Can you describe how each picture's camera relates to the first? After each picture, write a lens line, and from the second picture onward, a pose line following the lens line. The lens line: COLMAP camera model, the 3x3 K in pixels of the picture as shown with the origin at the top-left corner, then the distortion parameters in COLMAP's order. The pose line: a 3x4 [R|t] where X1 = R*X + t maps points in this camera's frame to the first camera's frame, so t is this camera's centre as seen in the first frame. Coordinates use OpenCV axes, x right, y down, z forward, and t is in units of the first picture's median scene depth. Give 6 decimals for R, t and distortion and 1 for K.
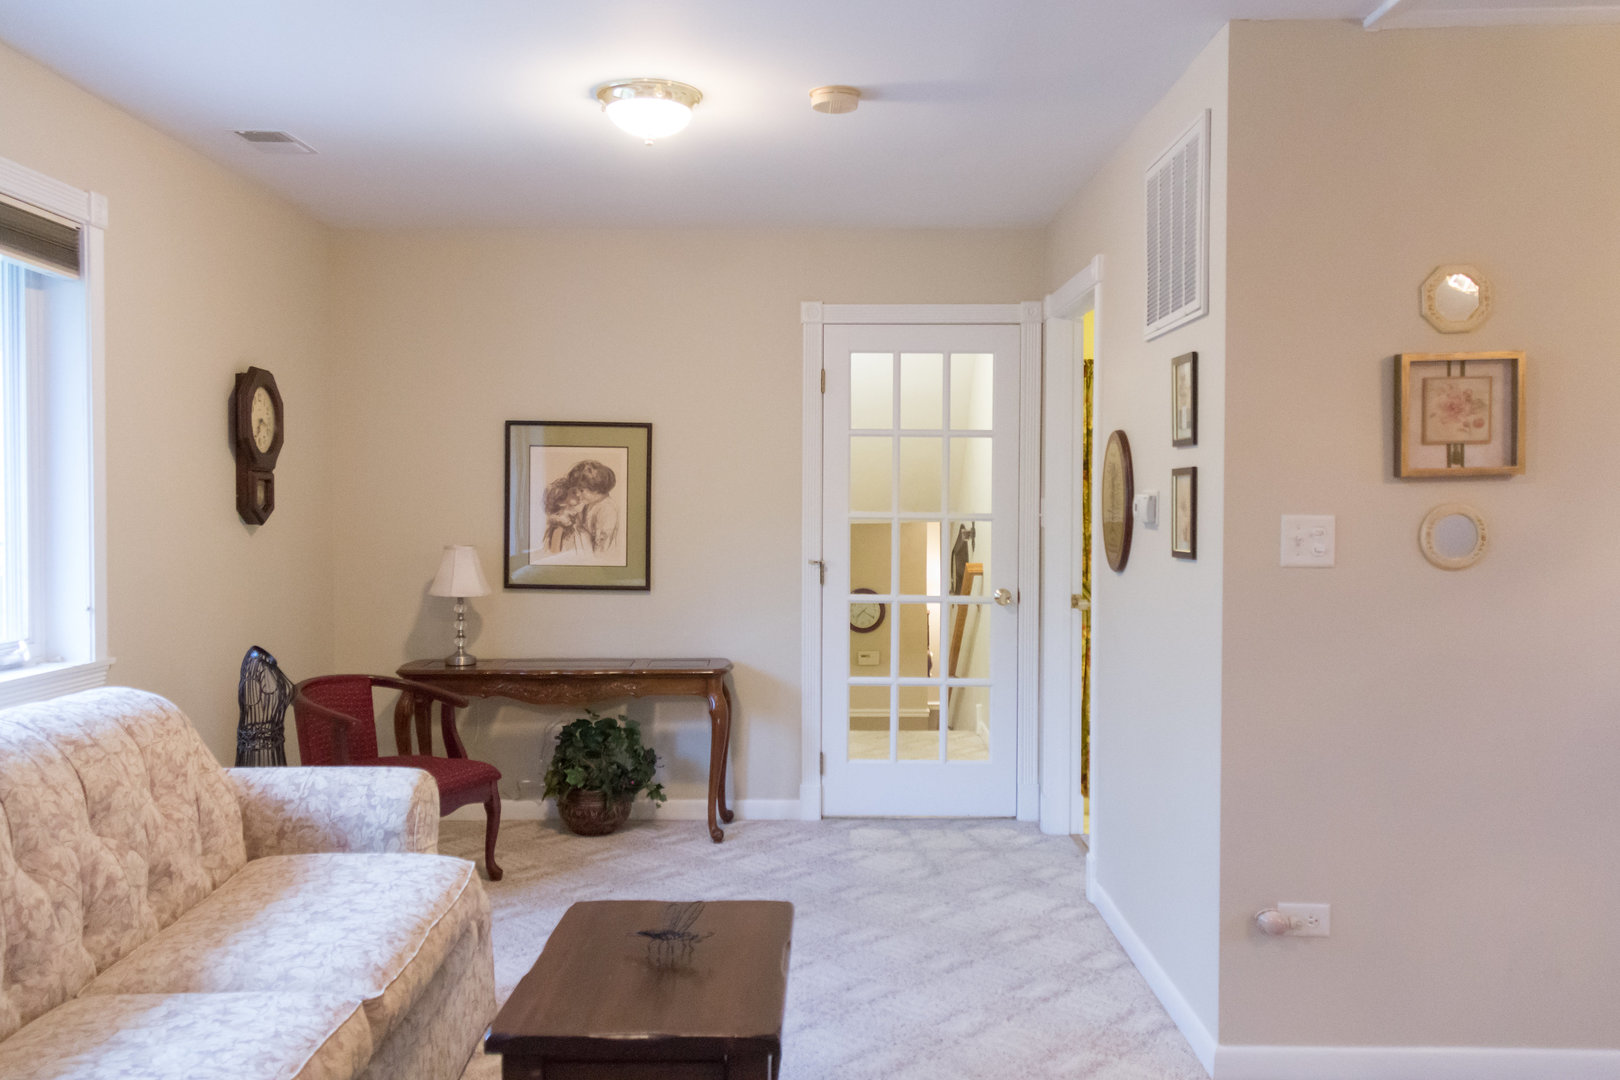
lens RADIAL K [[1337.7, 0, 814.1], [0, 1337.7, 543.1], [0, 0, 1]] dist [0.007881, 0.000946]
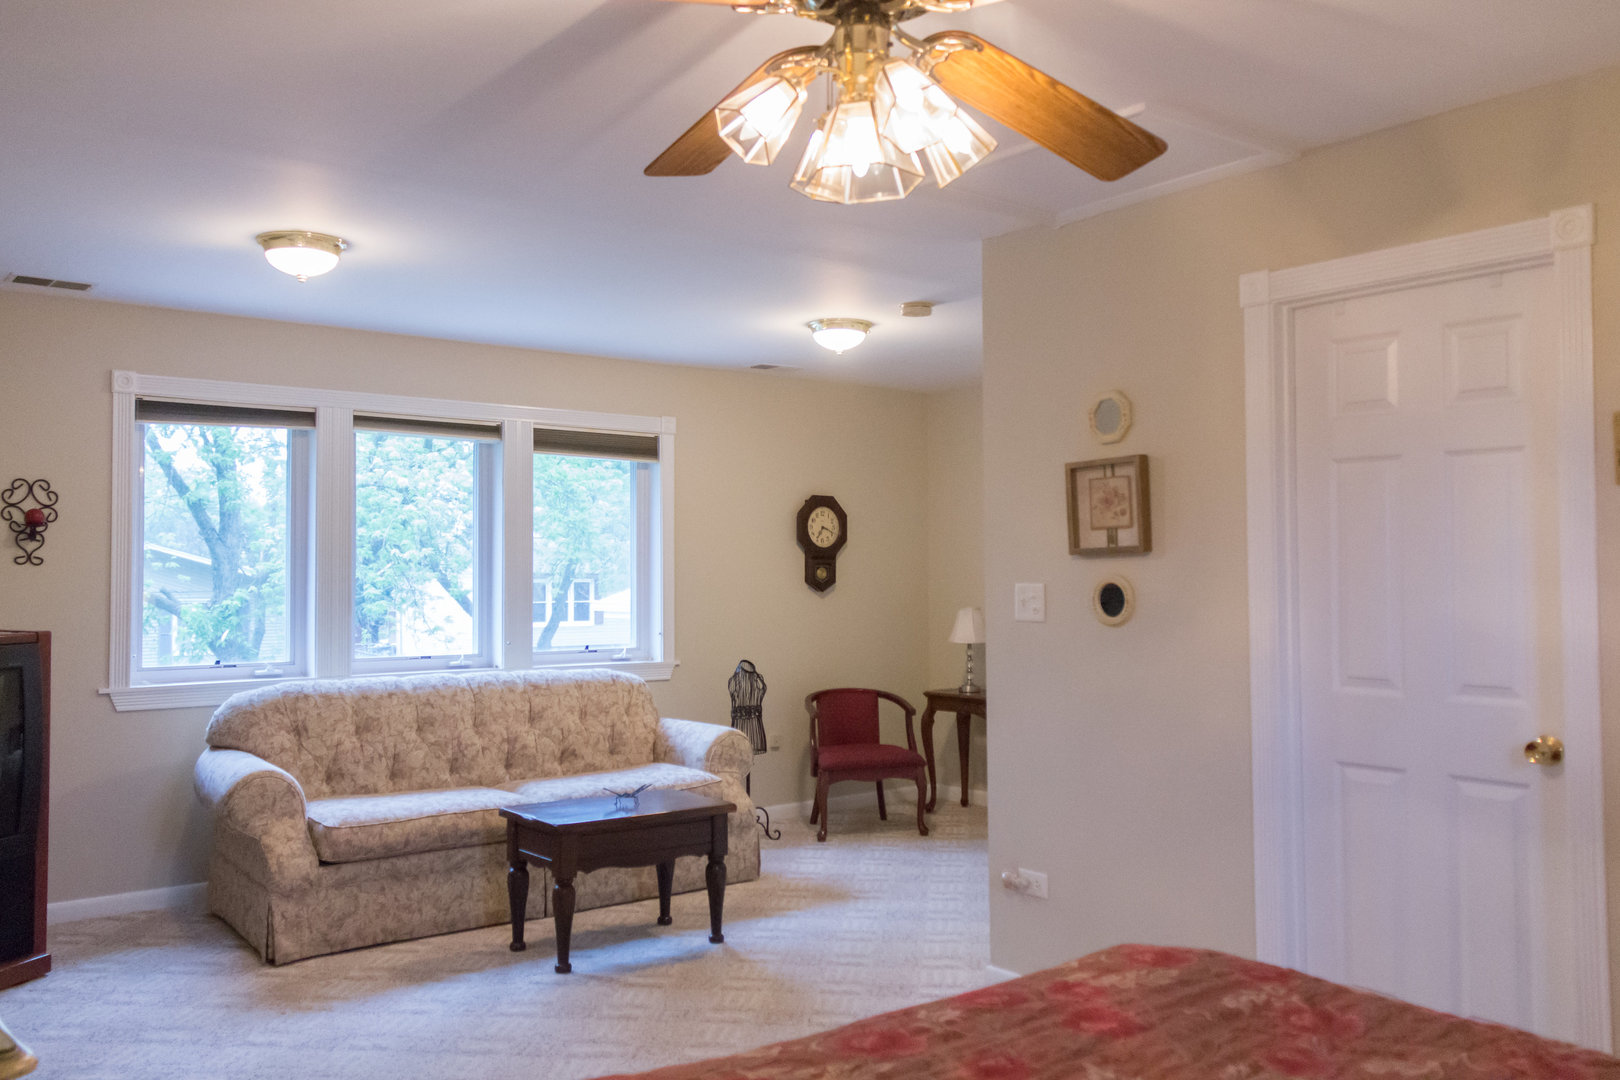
lens RADIAL K [[1337.7, 0, 814.1], [0, 1337.7, 543.1], [0, 0, 1]] dist [0.007881, 0.000946]
pose [[0.626927, -0.024060, -0.778707, 1.303449], [-0.020124, 0.998689, -0.047058, 0.006659], [0.778818, 0.045173, 0.625621, -0.031635]]
